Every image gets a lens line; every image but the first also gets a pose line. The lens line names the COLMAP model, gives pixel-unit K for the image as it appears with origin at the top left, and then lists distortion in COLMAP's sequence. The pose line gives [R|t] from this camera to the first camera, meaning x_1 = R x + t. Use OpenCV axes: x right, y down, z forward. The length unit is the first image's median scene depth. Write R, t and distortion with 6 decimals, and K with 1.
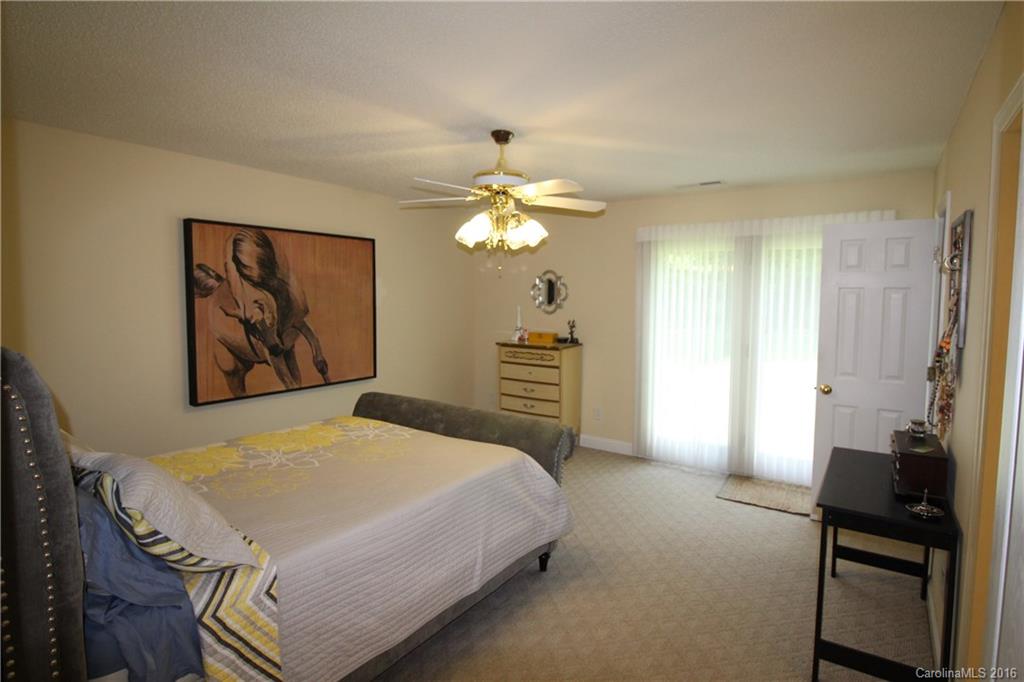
lens RADIAL K [[559.2, 0, 510.5], [0, 559.2, 338.9], [0, 0, 1]] dist [-0.008747, 0.000454]
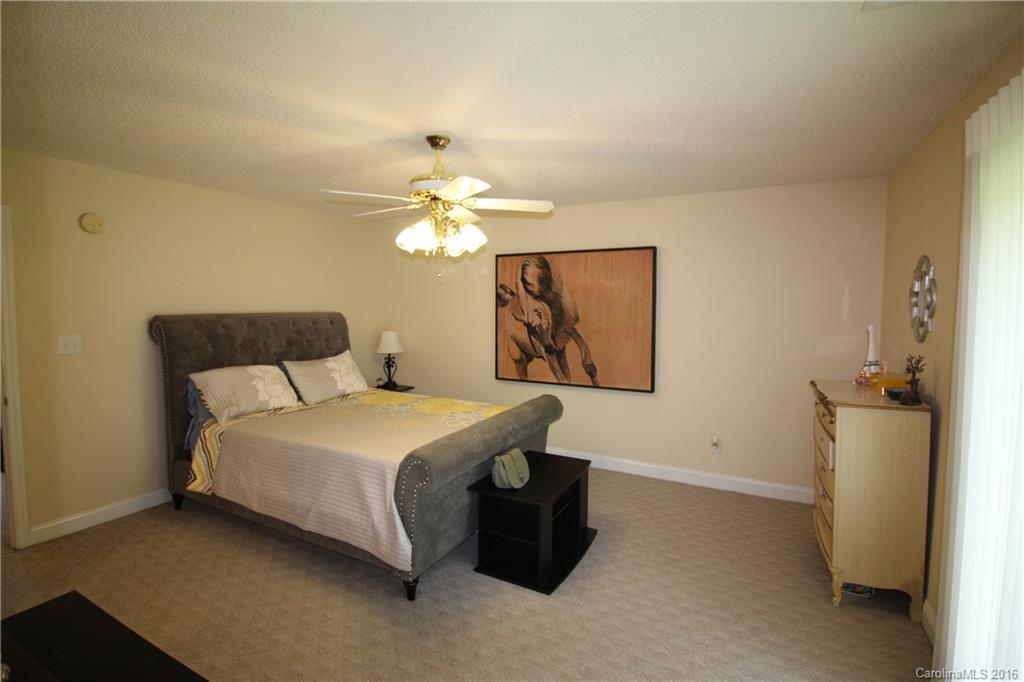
lens RADIAL K [[480.9, 0, 511.3], [0, 480.9, 336.9], [0, 0, 1]] dist [-0.017461, -0.000222]
pose [[0.087844, 0.059134, -0.994378, 0.664719], [-0.082047, 0.995274, 0.051939, -0.058479], [0.992750, 0.077023, 0.092280, 0.838456]]
